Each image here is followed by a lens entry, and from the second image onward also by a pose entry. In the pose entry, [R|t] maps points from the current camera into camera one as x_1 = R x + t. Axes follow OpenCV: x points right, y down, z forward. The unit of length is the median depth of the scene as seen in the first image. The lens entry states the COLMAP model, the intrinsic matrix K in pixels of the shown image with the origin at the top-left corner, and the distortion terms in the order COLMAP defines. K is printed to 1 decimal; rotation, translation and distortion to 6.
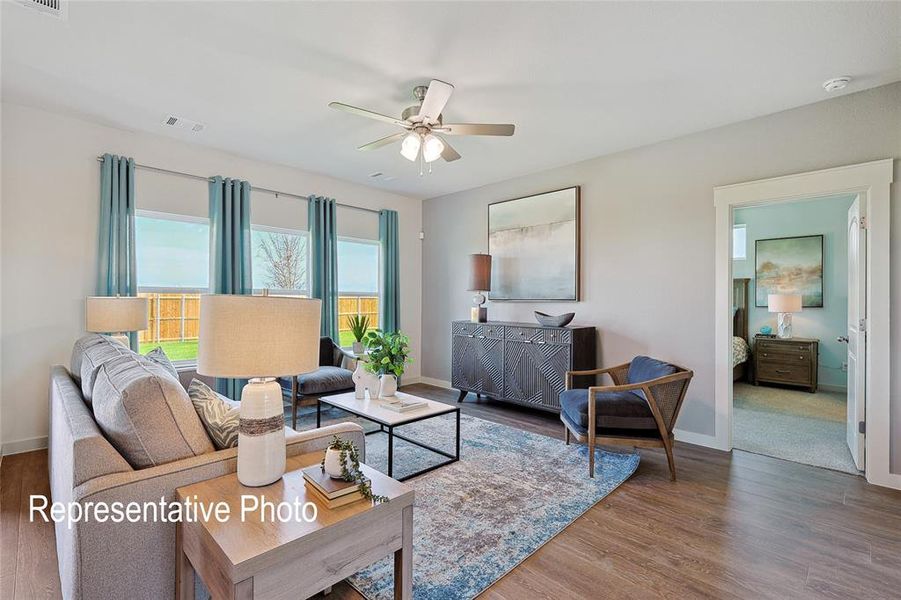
lens RADIAL K [[418.2, 0, 451.9], [0, 418.2, 297.0], [0, 0, 1]] dist [-0.003100, 0.000365]
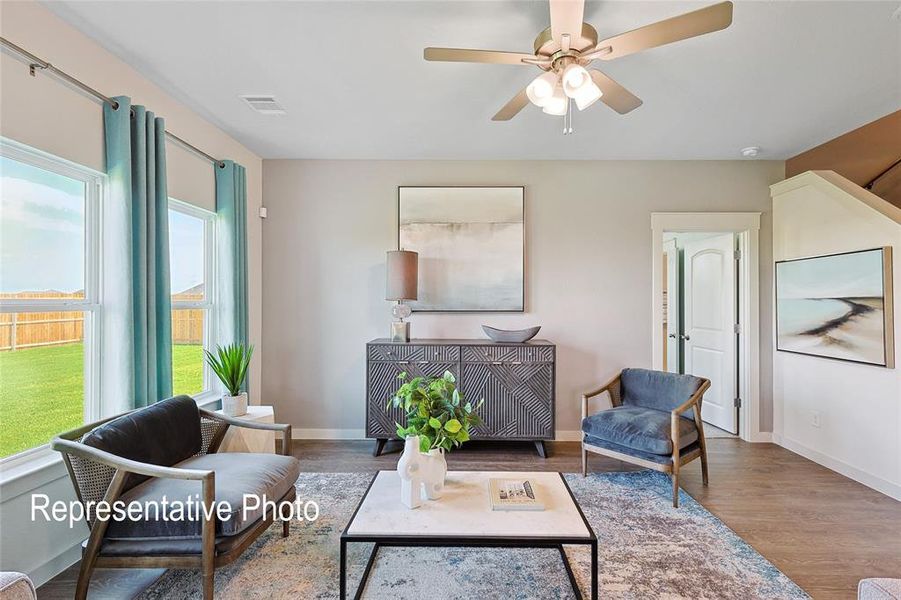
lens RADIAL K [[418.2, 0, 476.1], [0, 418.2, 297.2], [0, 0, 1]] dist [-0.003100, 0.000365]
pose [[0.710143, 0.003176, 0.704051, -0.442686], [-0.005426, 0.999985, 0.000962, -0.025317], [-0.704037, -0.004504, 0.710149, 0.452243]]
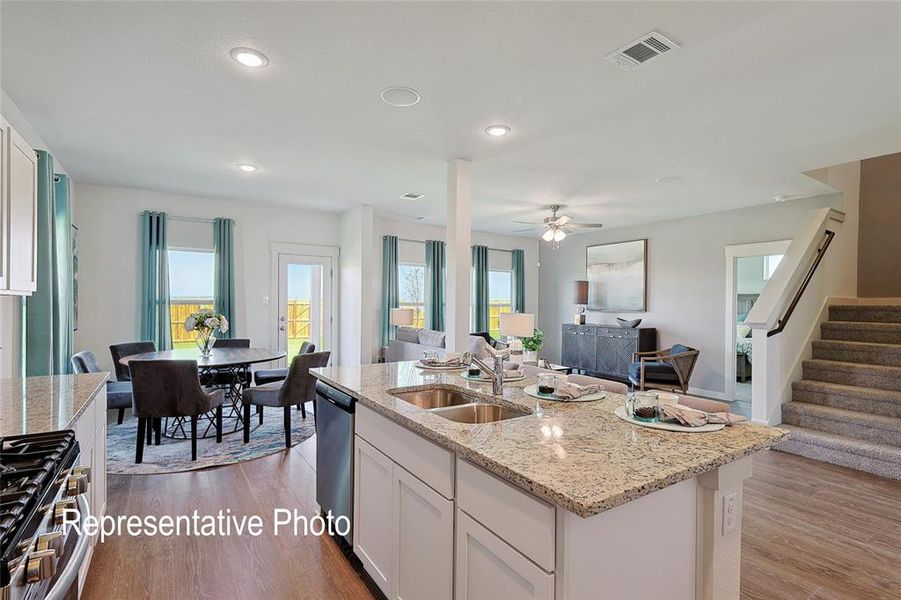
lens RADIAL K [[418.2, 0, 475.5], [0, 418.2, 303.3], [0, 0, 1]] dist [-0.003100, 0.000365]
pose [[0.986861, 0.006092, -0.161458, -0.080839], [-0.005294, 0.999972, 0.005368, -0.028381], [0.161486, -0.004443, 0.986865, -0.701990]]
